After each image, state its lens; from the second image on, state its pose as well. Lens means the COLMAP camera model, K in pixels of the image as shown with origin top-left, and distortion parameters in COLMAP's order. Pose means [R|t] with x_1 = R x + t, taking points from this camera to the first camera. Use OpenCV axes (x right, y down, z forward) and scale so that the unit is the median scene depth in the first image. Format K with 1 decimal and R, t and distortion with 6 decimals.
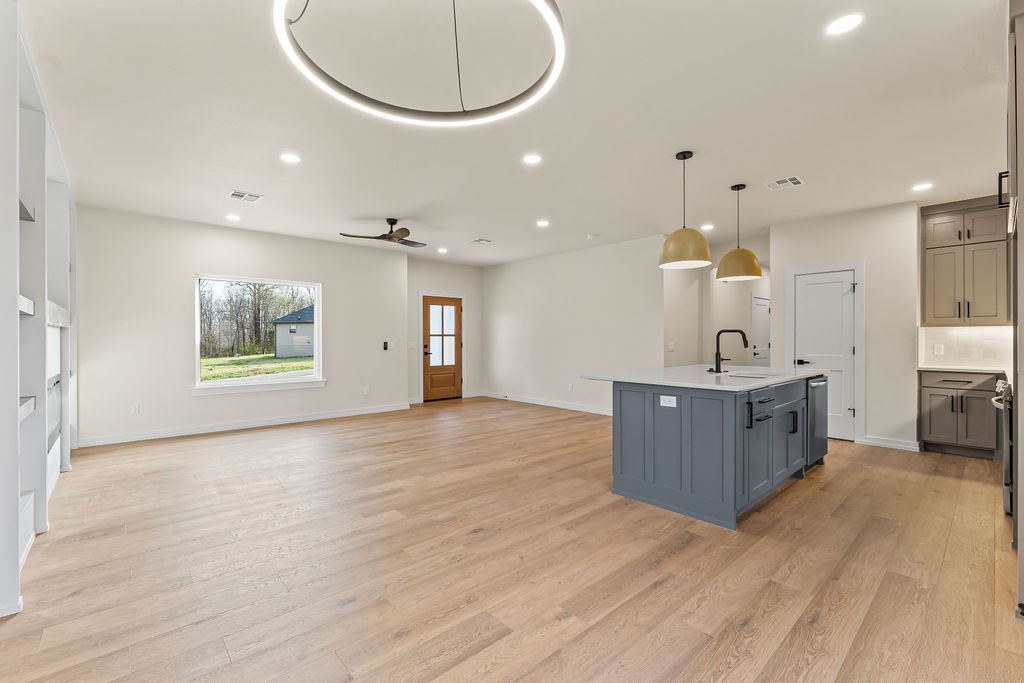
lens RADIAL K [[438.2, 0, 506.5], [0, 438.2, 338.9], [0, 0, 1]] dist [-0.001012, 0.000209]
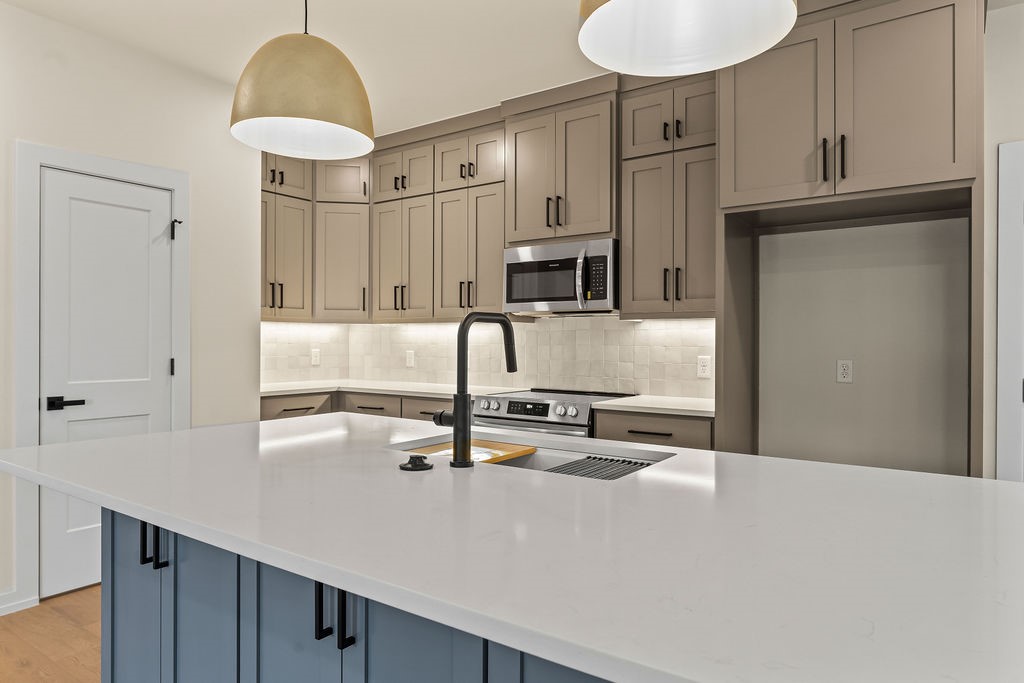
lens RADIAL K [[630.6, 0, 508.2], [0, 630.6, 341.4], [0, 0, 1]] dist [-0.002142, 0.000034]
pose [[-0.227128, -0.001716, 0.973863, 0.076379], [-0.005805, 0.999983, 0.000408, -0.002150], [-0.973848, -0.005560, -0.227134, 0.870147]]
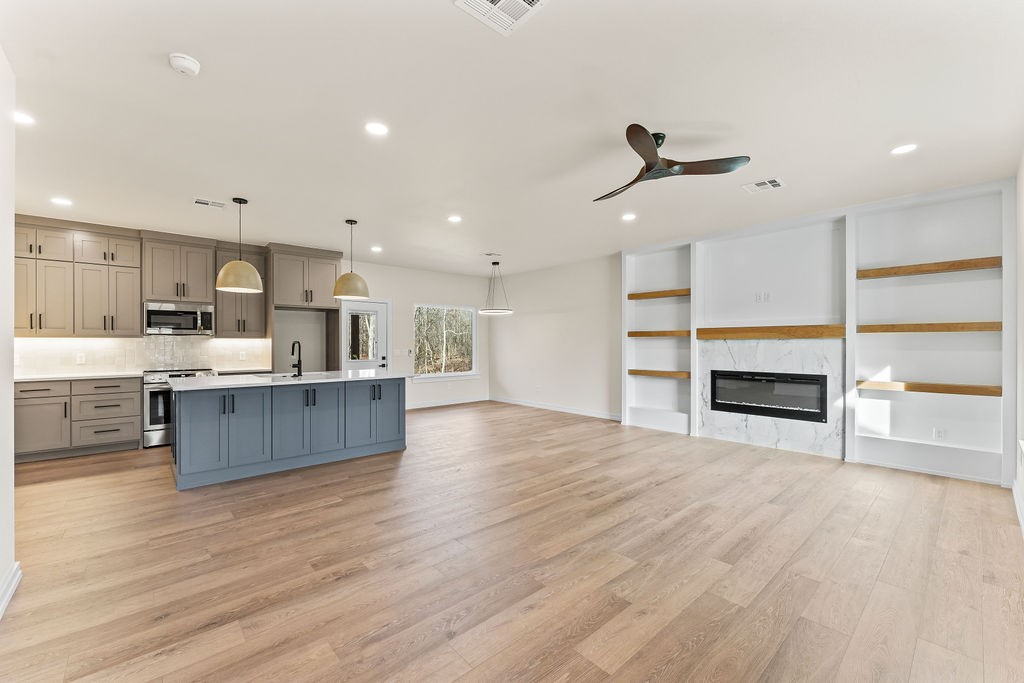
lens RADIAL K [[418.9, 0, 506.1], [0, 418.9, 343.6], [0, 0, 1]] dist [-0.002695, -0.000212]
pose [[-0.999978, 0.001496, 0.006524, -0.086963], [0.001498, 0.999999, 0.000260, -0.011176], [-0.006524, 0.000270, -0.999979, 1.783441]]
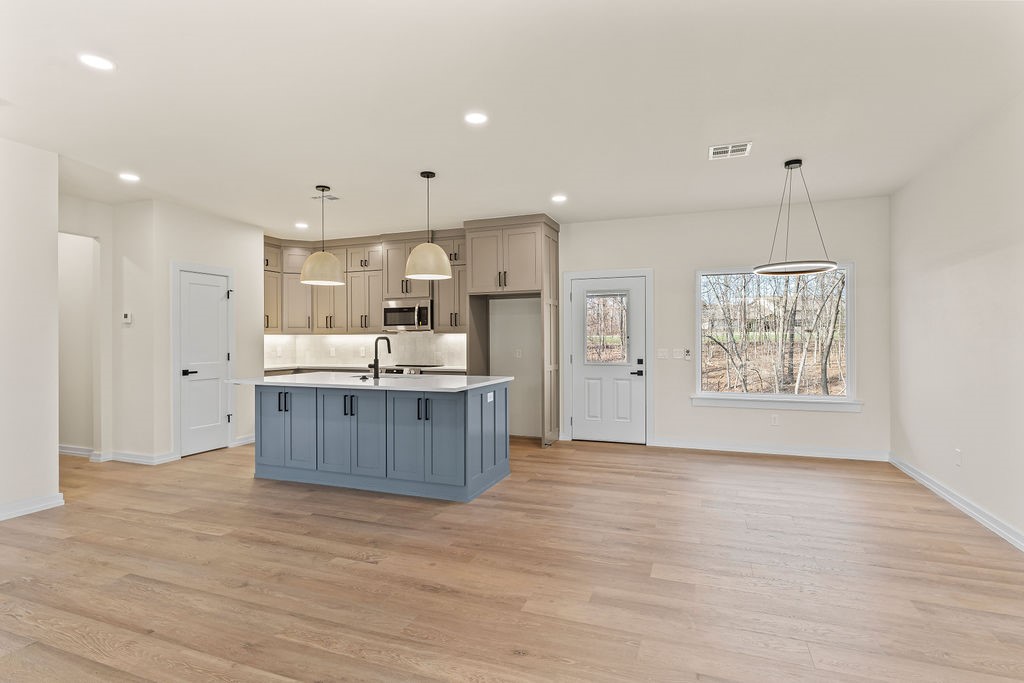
lens RADIAL K [[522.0, 0, 505.1], [0, 522.0, 341.1], [0, 0, 1]] dist [-0.001150, -0.000390]
pose [[-0.455446, -0.000452, 0.890263, -0.608559], [0.003154, 0.999993, 0.002121, -0.010084], [-0.890258, 0.003774, -0.455442, 1.057099]]
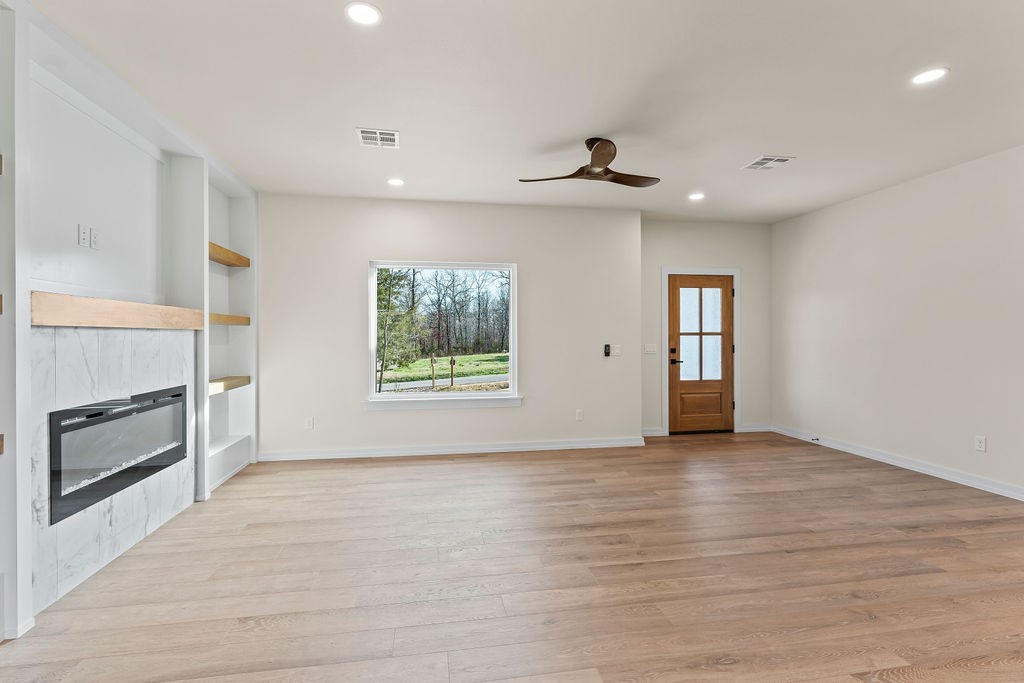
lens RADIAL K [[473.4, 0, 505.4], [0, 473.4, 336.8], [0, 0, 1]] dist [-0.002800, -0.000180]
pose [[0.842827, -0.000085, -0.538184, -0.021884], [0.002165, 0.999992, 0.003233, -0.011895], [0.538180, -0.003890, 0.842821, 0.457949]]
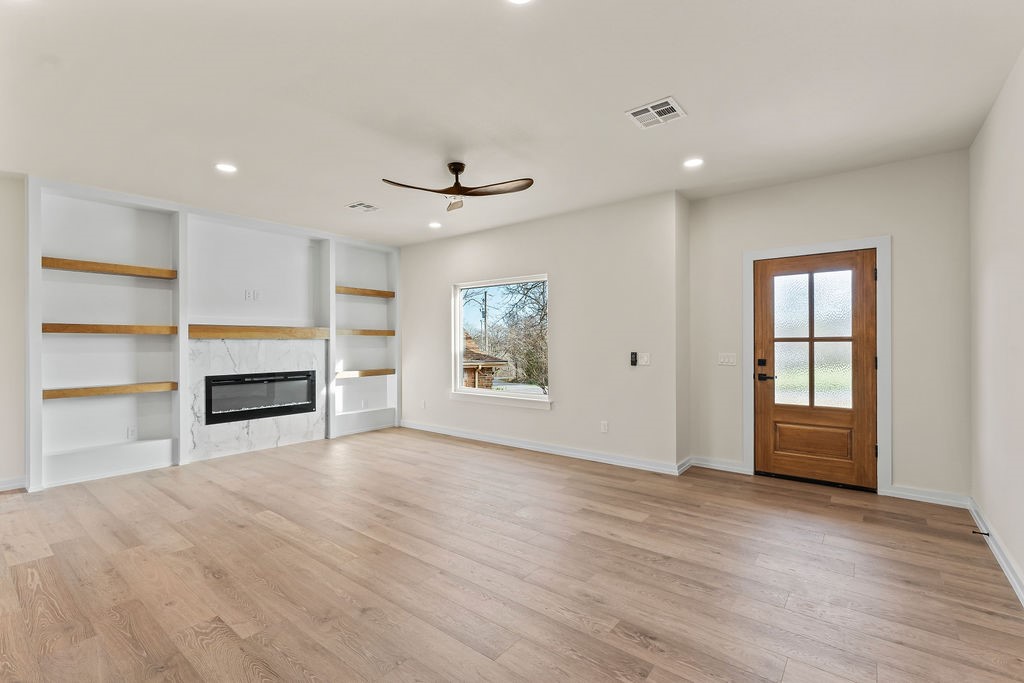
lens RADIAL K [[457.8, 0, 505.7], [0, 457.8, 342.8], [0, 0, 1]] dist [-0.001706, -0.000398]
pose [[0.160360, -0.000185, -0.987059, 0.488613], [0.003316, 0.999994, 0.000352, -0.010413], [0.987053, -0.003330, 0.160360, 1.117881]]
